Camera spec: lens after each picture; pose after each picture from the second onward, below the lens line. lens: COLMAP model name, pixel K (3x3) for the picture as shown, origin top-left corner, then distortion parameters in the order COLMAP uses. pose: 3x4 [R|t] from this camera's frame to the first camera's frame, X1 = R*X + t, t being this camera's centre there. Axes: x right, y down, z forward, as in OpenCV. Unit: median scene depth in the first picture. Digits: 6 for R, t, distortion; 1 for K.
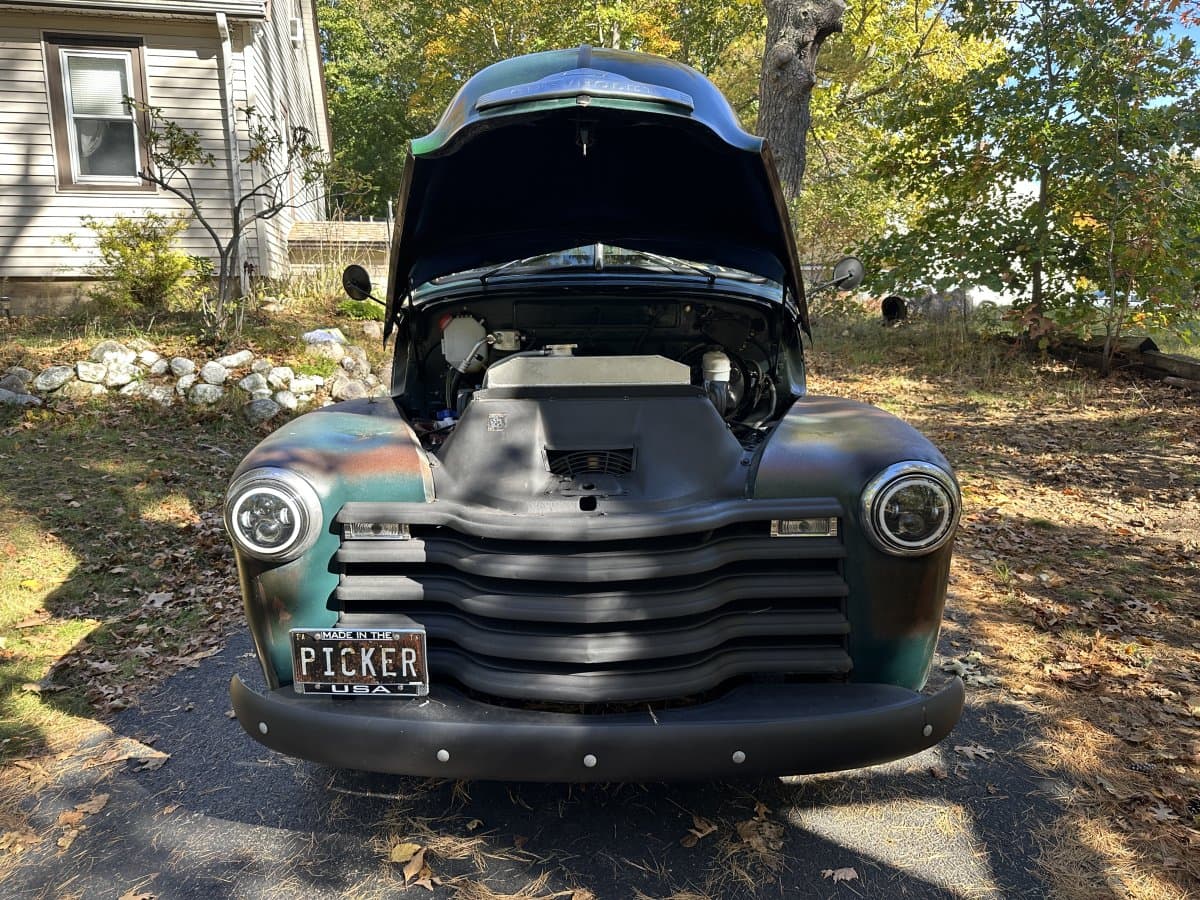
lens RADIAL K [[869.5, 0, 592.1], [0, 869.5, 453.9], [0, 0, 1]] dist [0.009827, -0.017742]
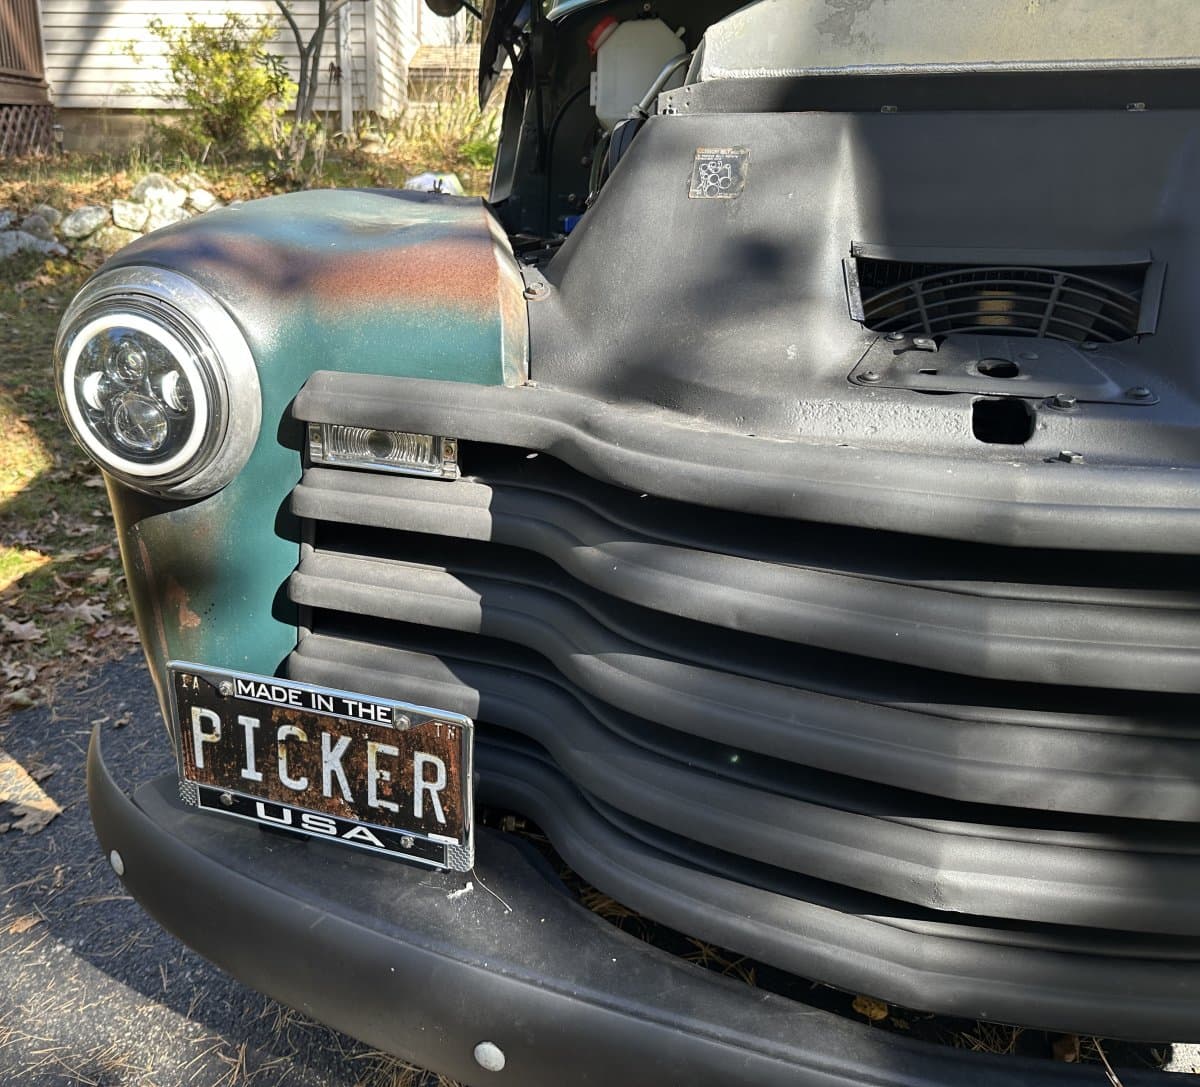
lens RADIAL K [[947.4, 0, 503.7], [0, 947.4, 503.6], [0, 0, 1]] dist [0.005661, 0.000710]
pose [[0.962700, 0.107127, -0.248461, -0.082764], [-0.078818, 0.989489, 0.121237, 0.055970], [0.258838, -0.097131, 0.961025, 0.591953]]
